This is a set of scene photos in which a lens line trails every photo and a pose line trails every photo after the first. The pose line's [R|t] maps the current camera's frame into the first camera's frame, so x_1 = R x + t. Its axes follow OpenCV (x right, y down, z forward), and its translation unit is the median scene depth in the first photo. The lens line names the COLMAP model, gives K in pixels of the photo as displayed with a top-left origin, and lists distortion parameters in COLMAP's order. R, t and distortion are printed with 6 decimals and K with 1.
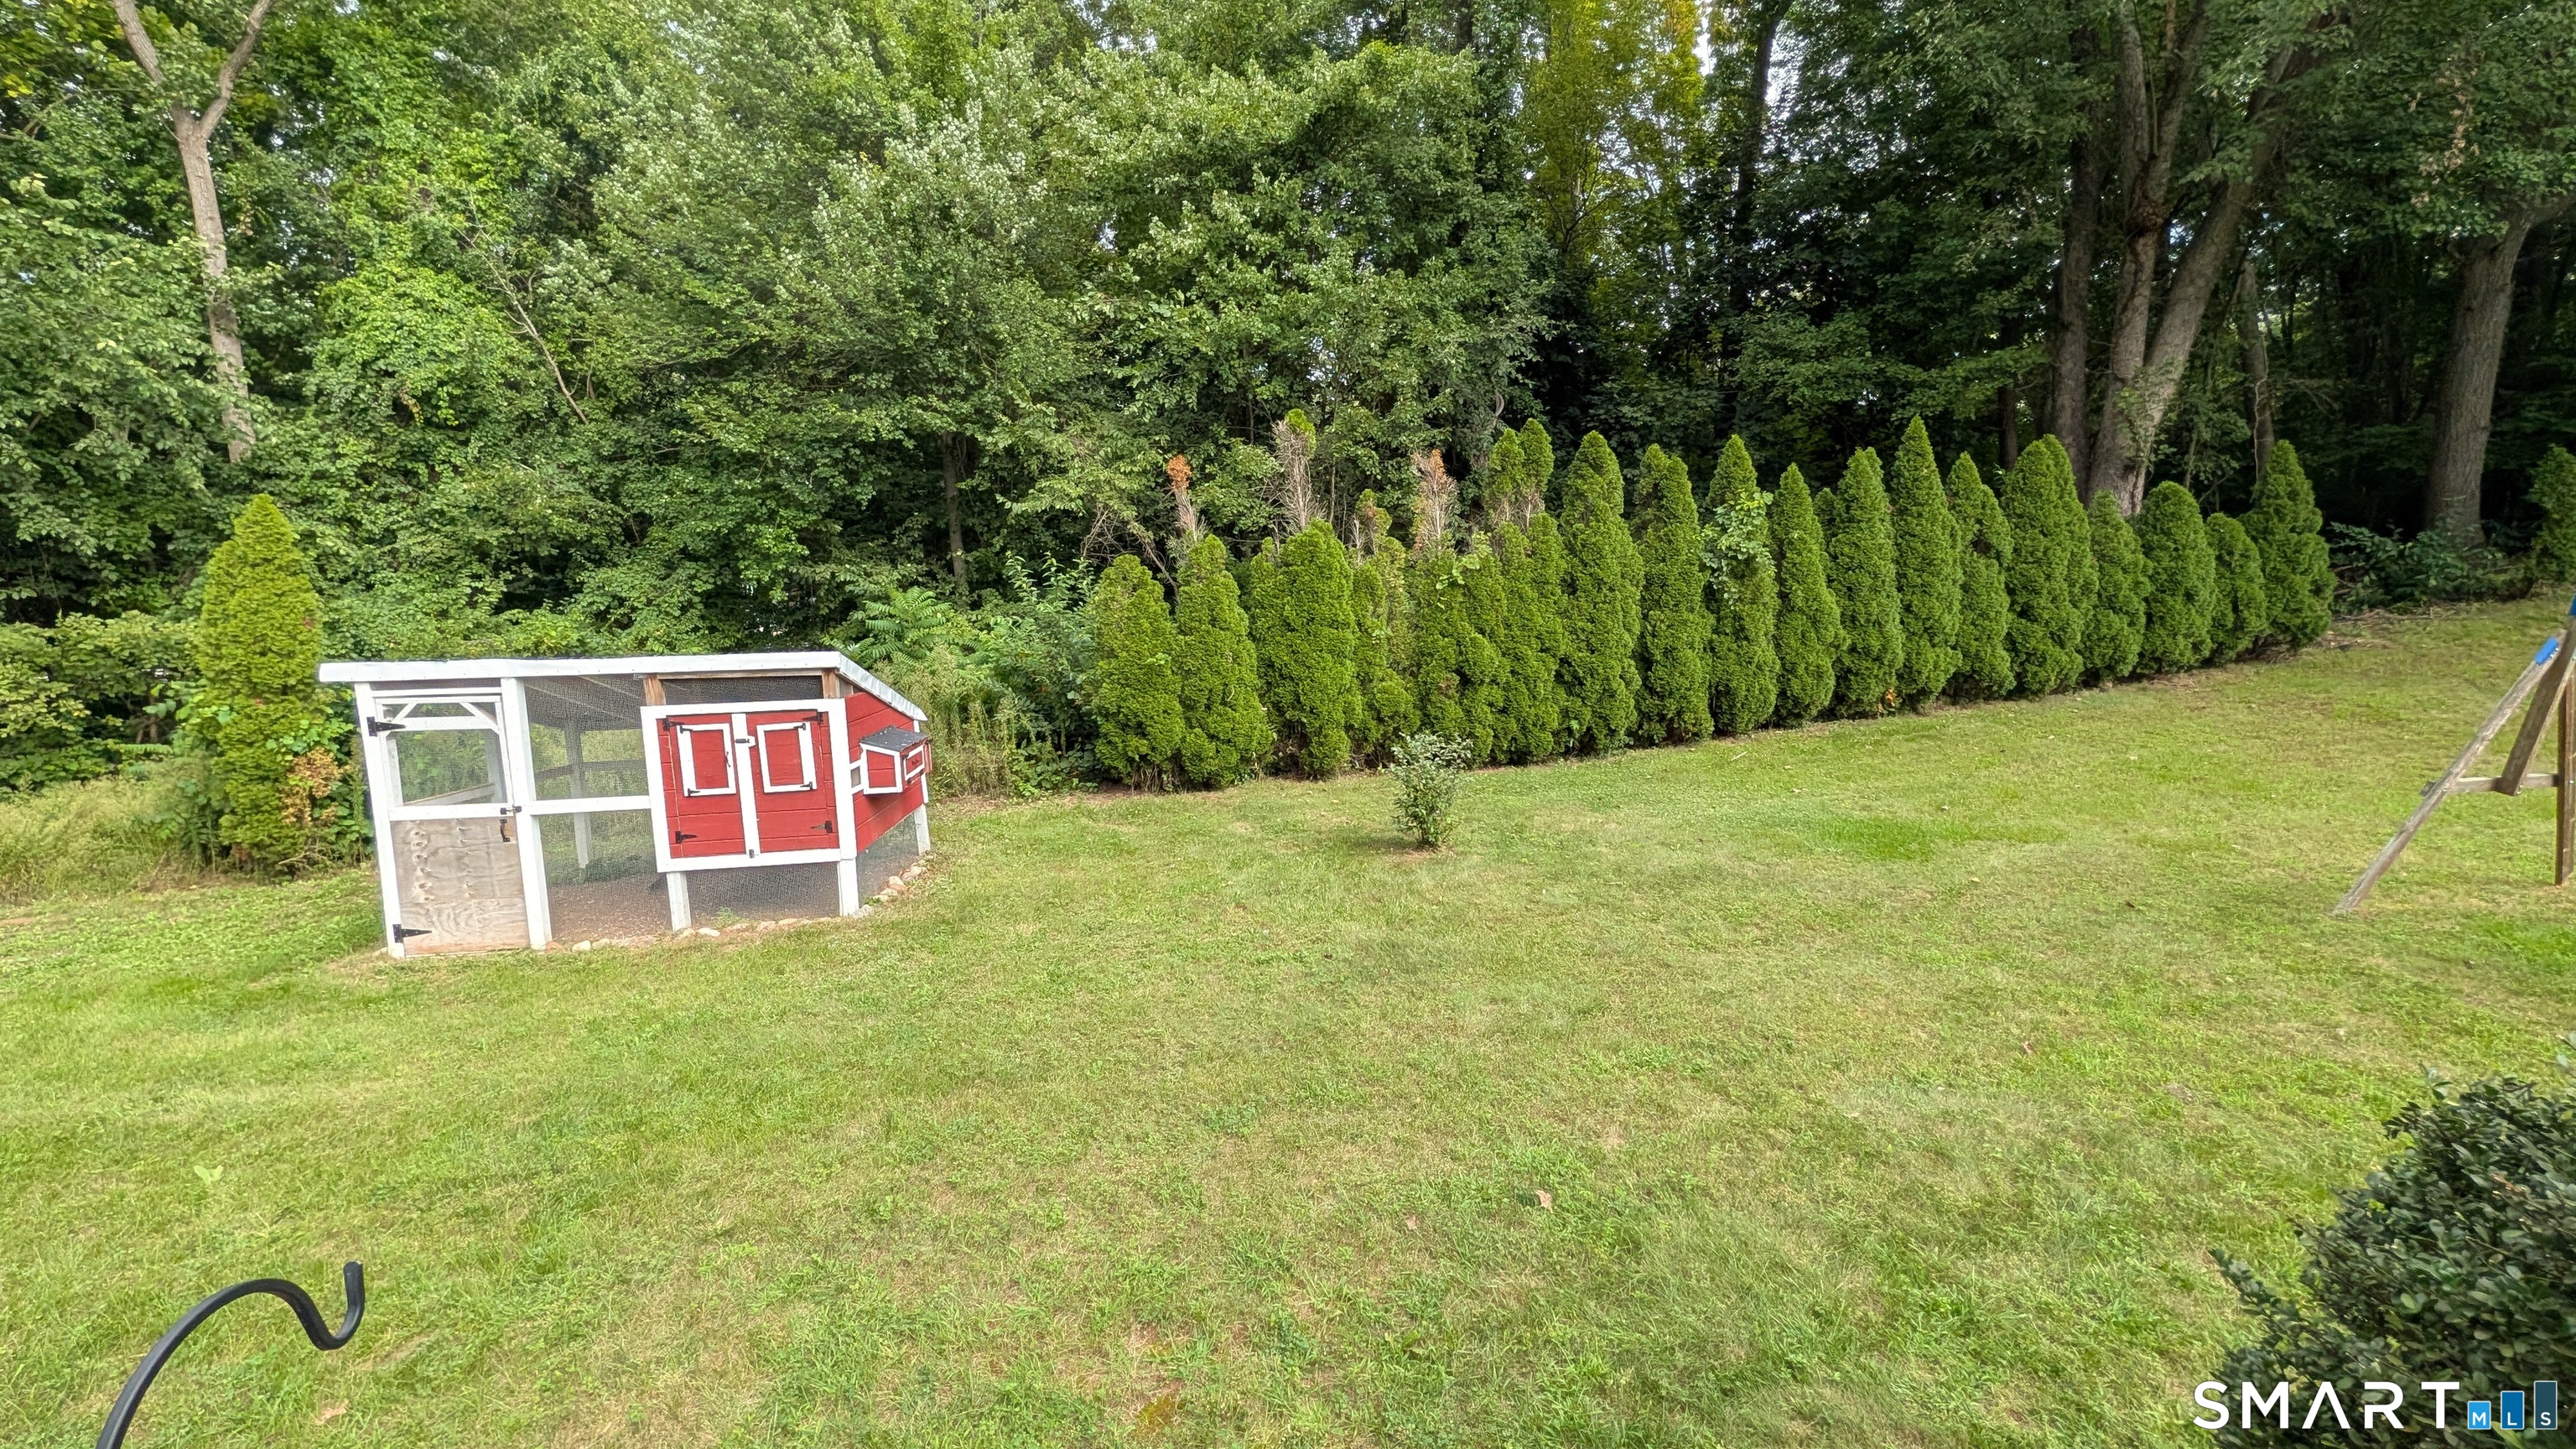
lens RADIAL K [[980.2, 0, 1281.1], [0, 980.2, 729.0], [0, 0, 1]] dist [-0.000151, -0.000278]
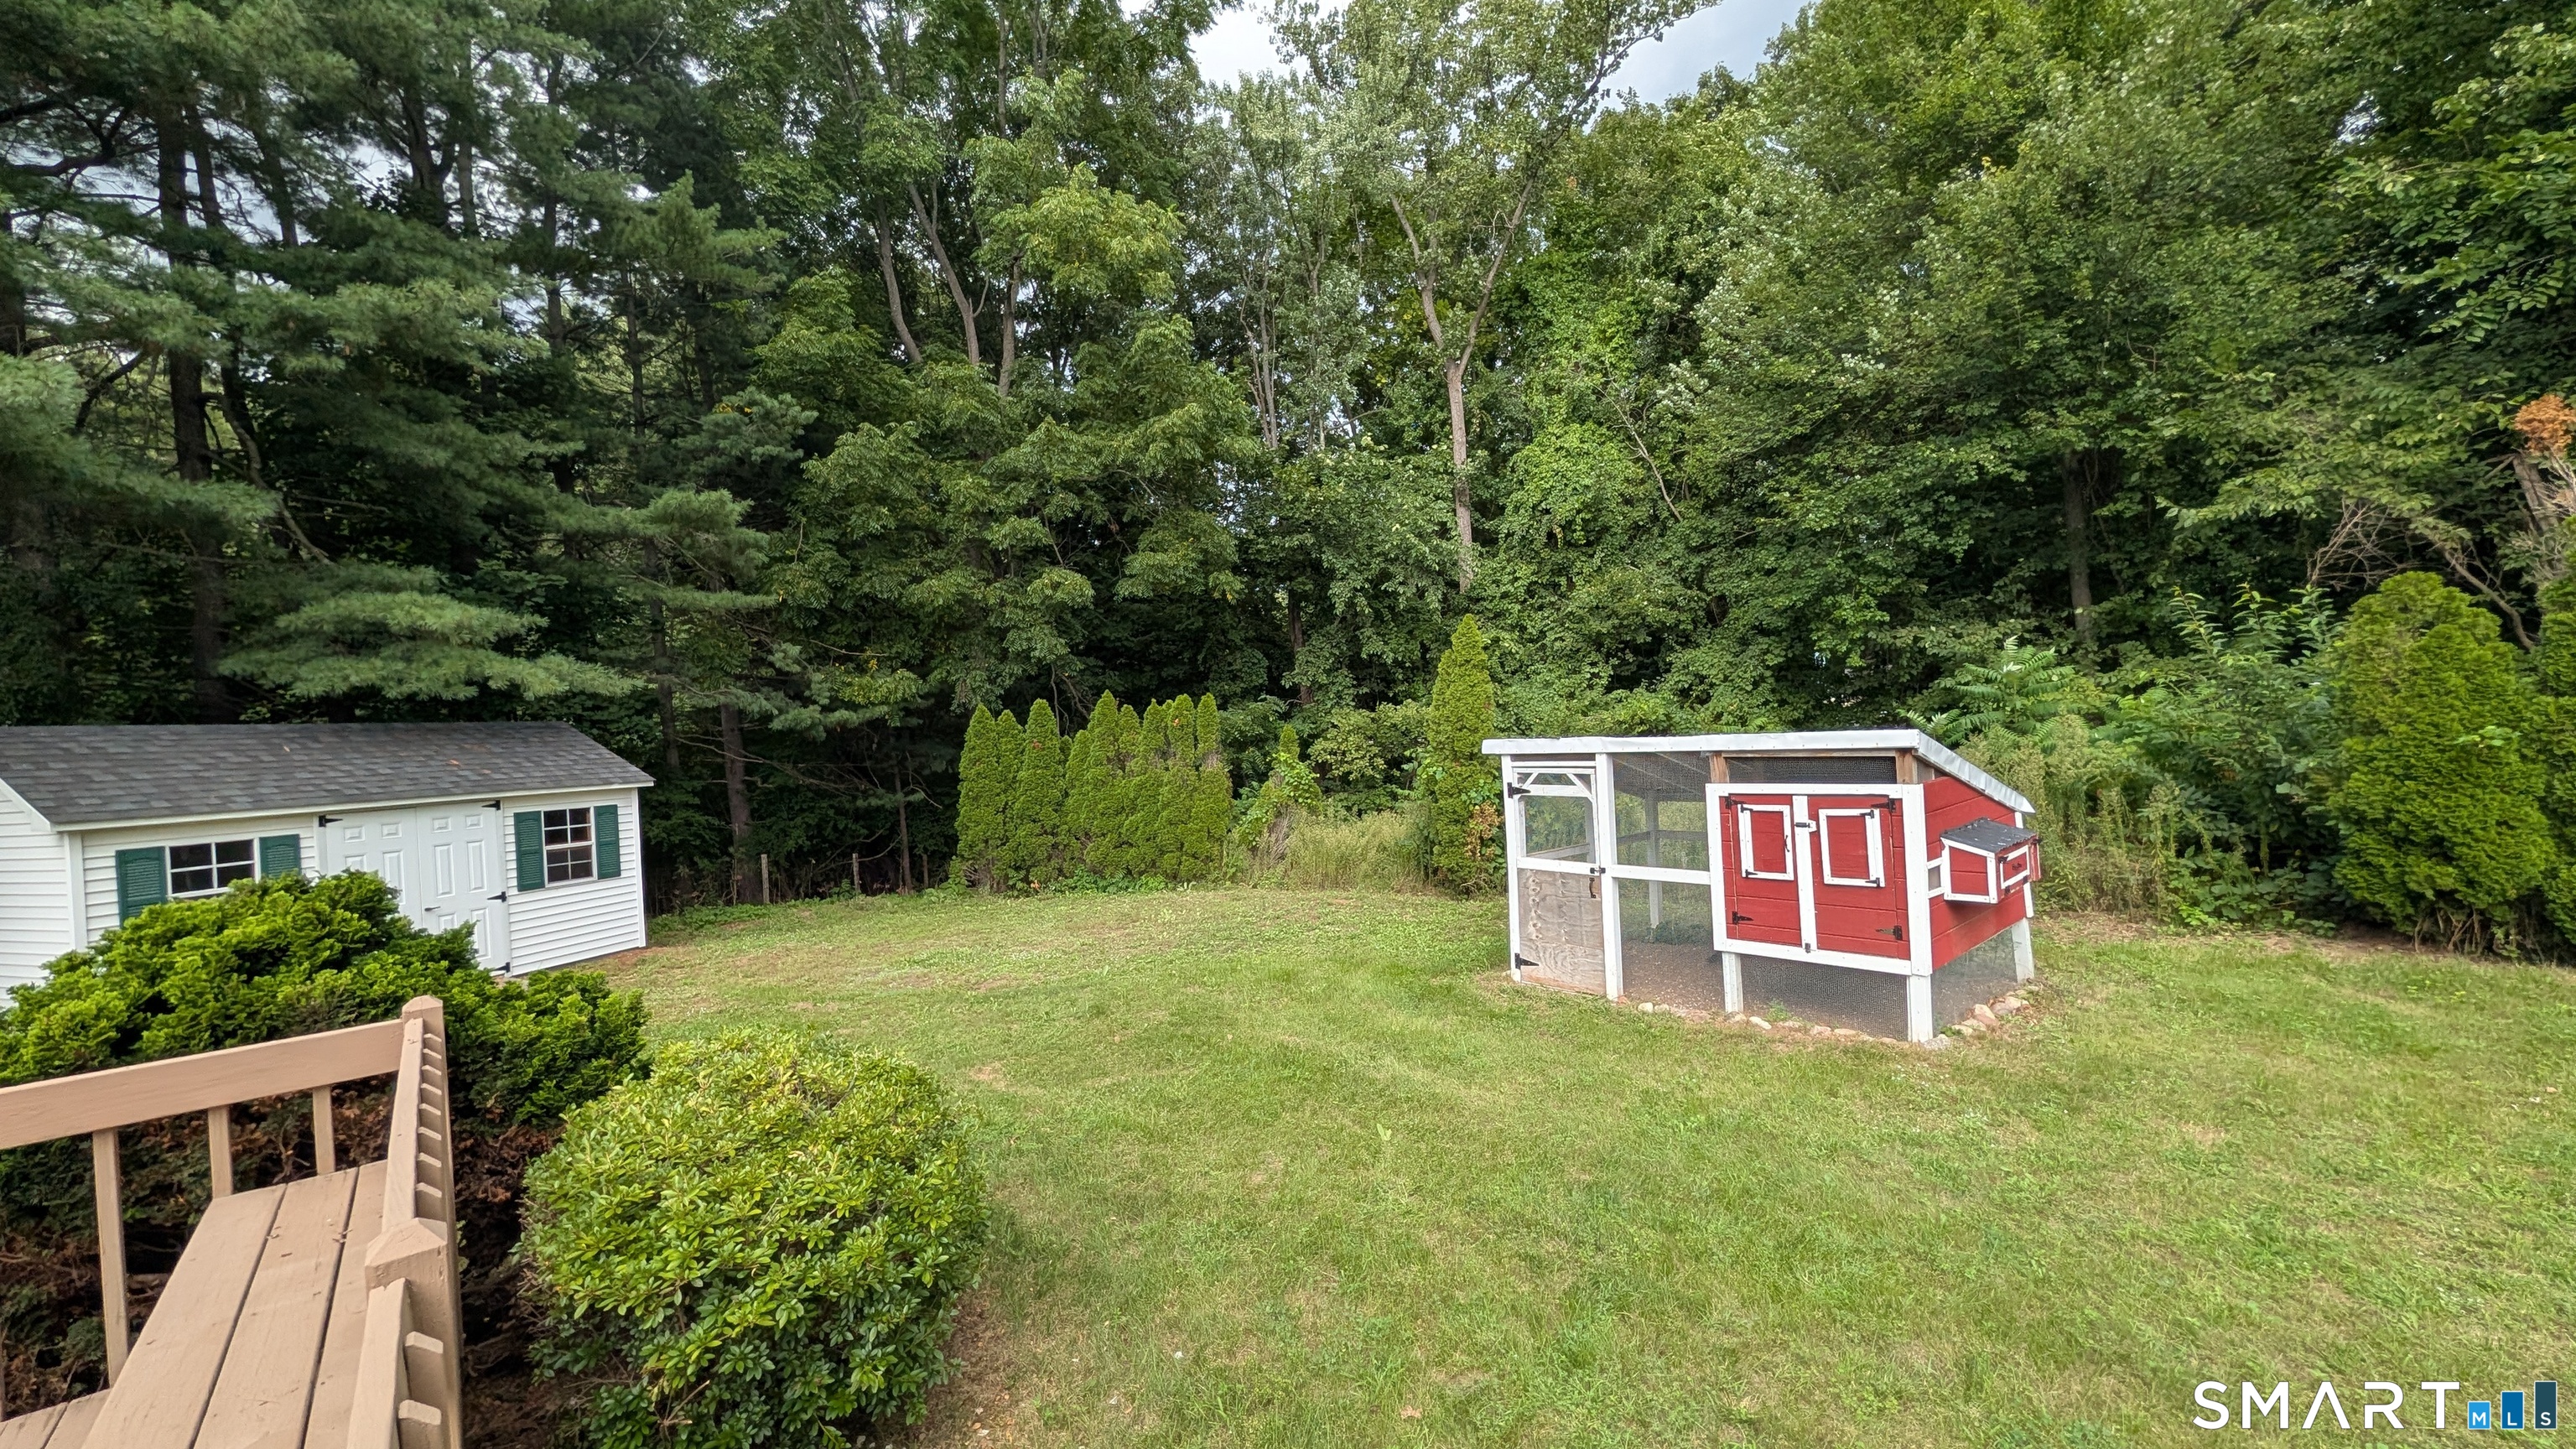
lens RADIAL K [[980.2, 0, 1289.9], [0, 980.2, 736.2], [0, 0, 1]] dist [-0.000151, -0.000278]
pose [[0.547019, 0.004193, -0.837110, -0.021731], [-0.057312, 0.997829, -0.032453, -0.008475], [0.835156, 0.065729, 0.546071, 0.046427]]
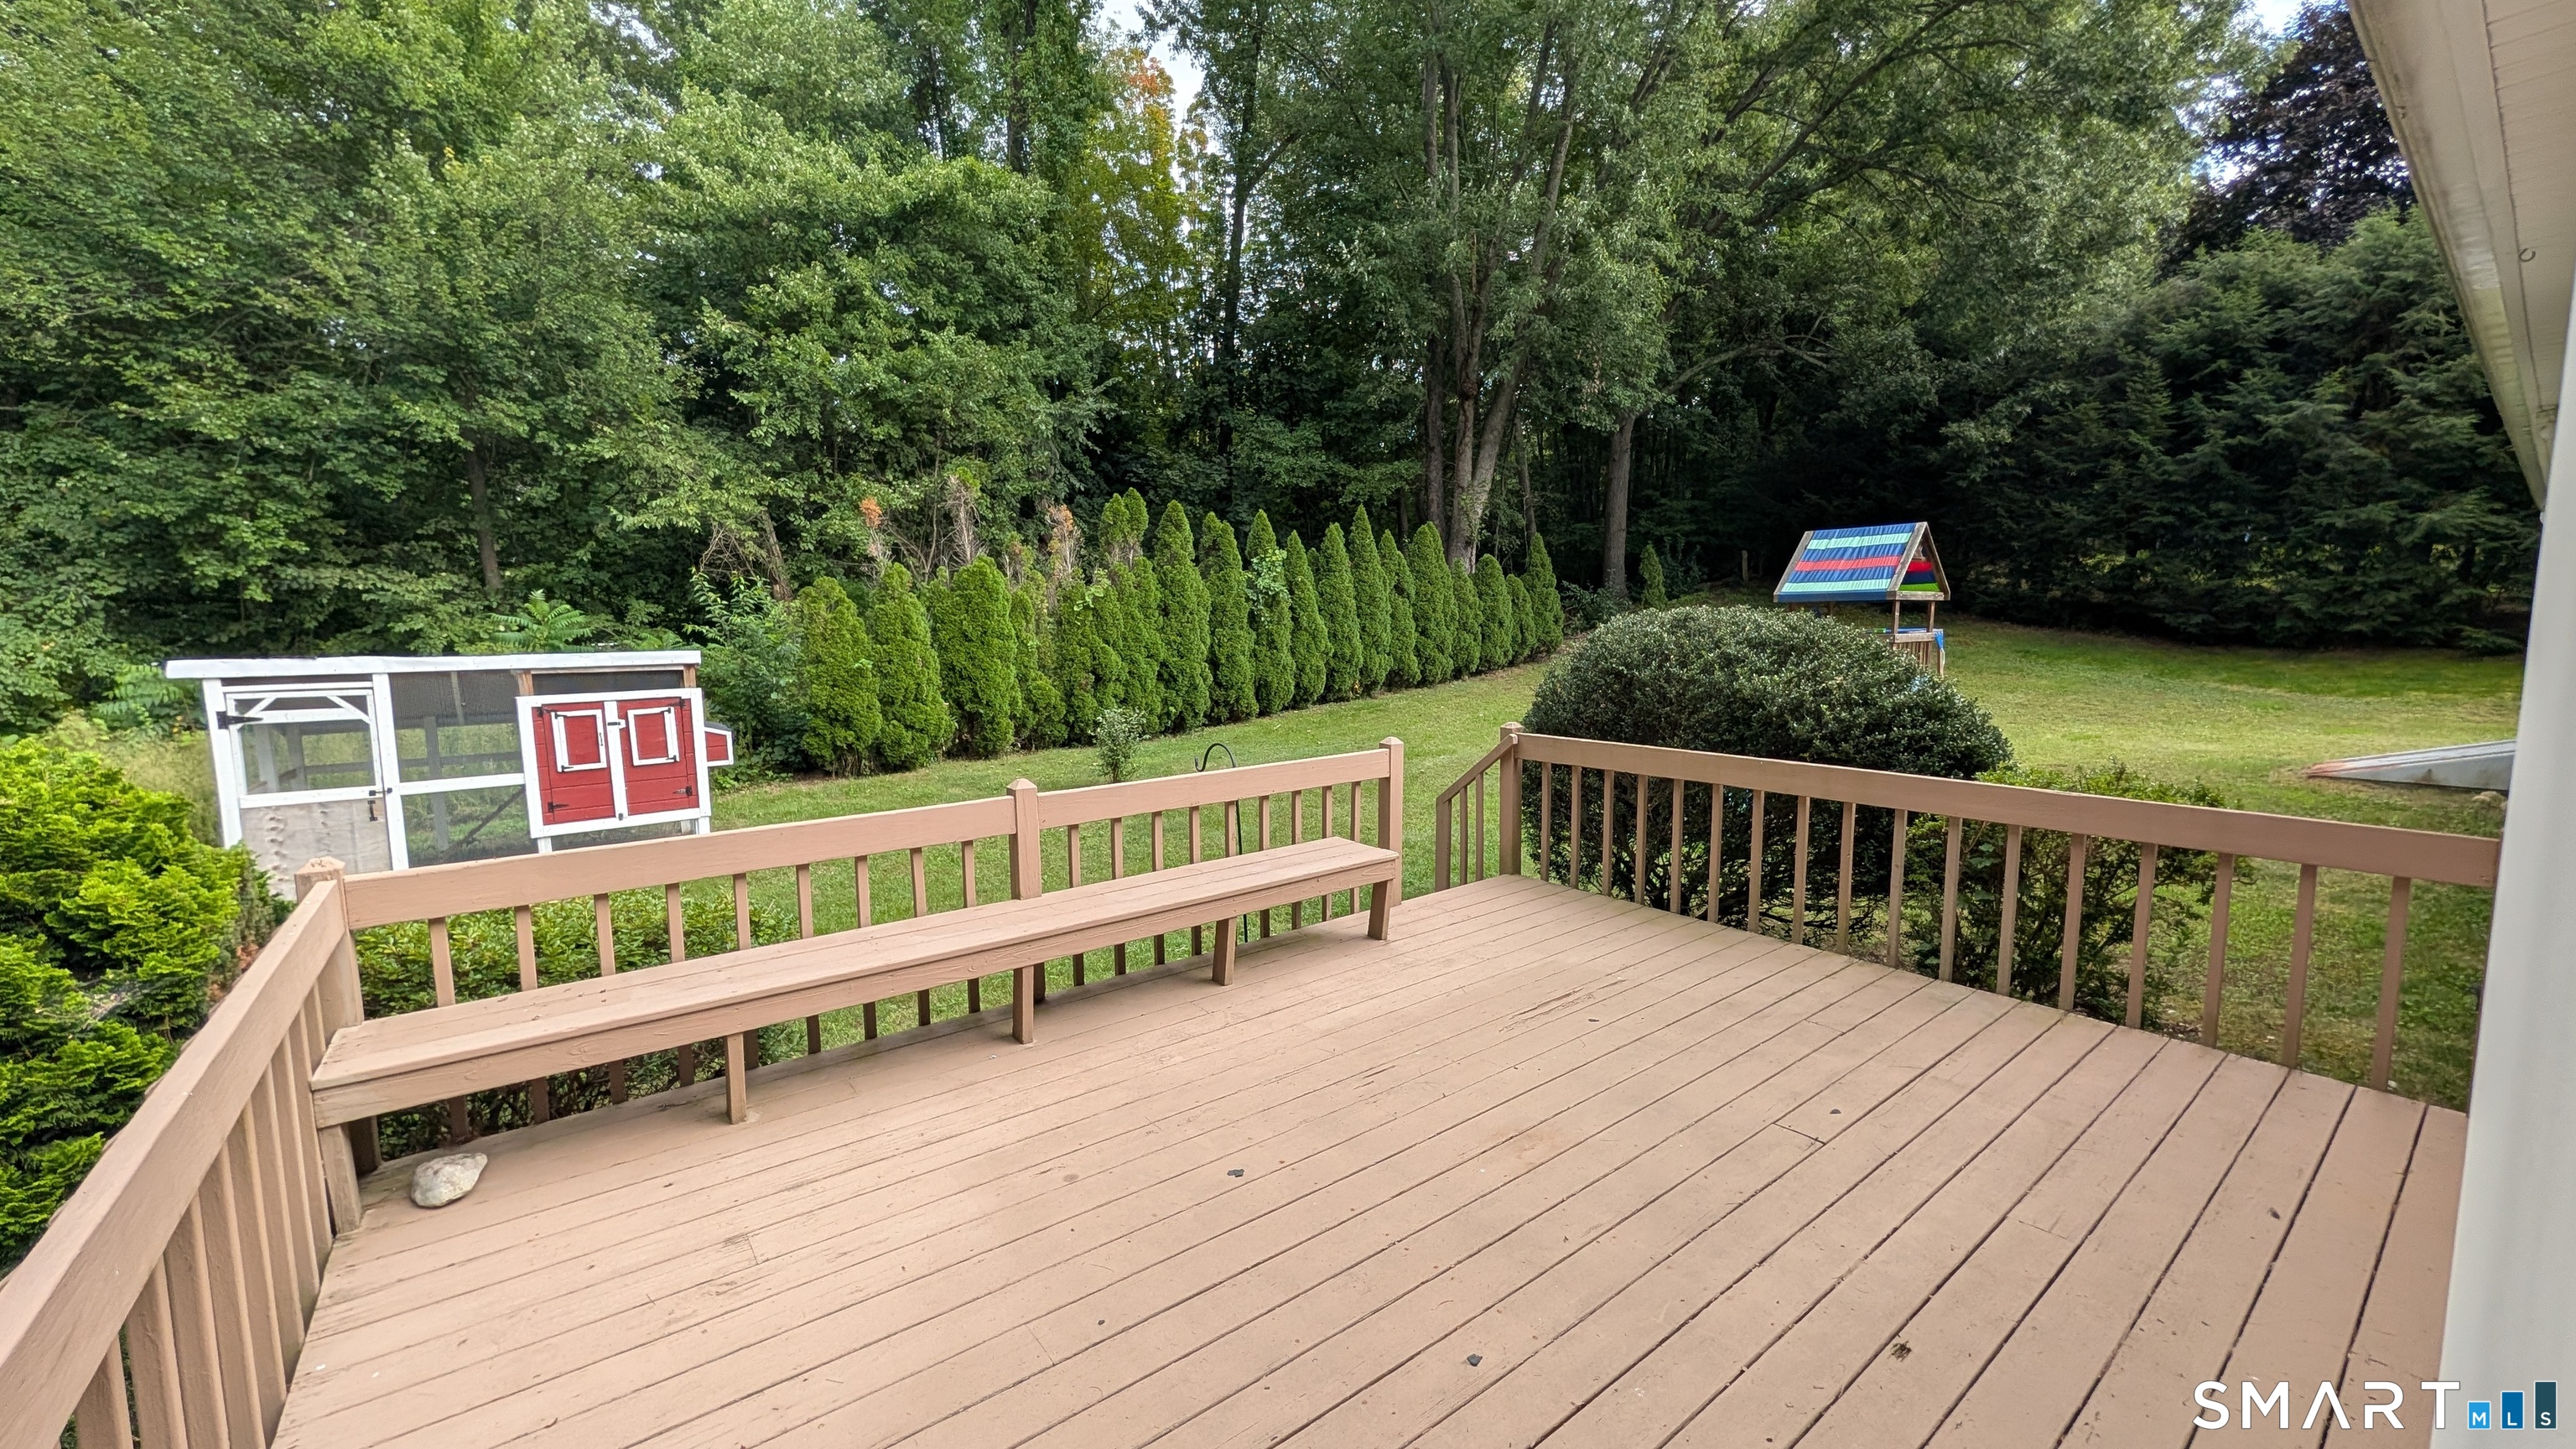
lens RADIAL K [[980.2, 0, 1289.0], [0, 980.2, 721.2], [0, 0, 1]] dist [-0.000151, -0.000278]
pose [[0.862522, -0.037542, 0.504625, -0.267201], [0.053014, 0.998460, -0.016333, 0.044577], [-0.503234, 0.040840, 0.863184, -0.290375]]
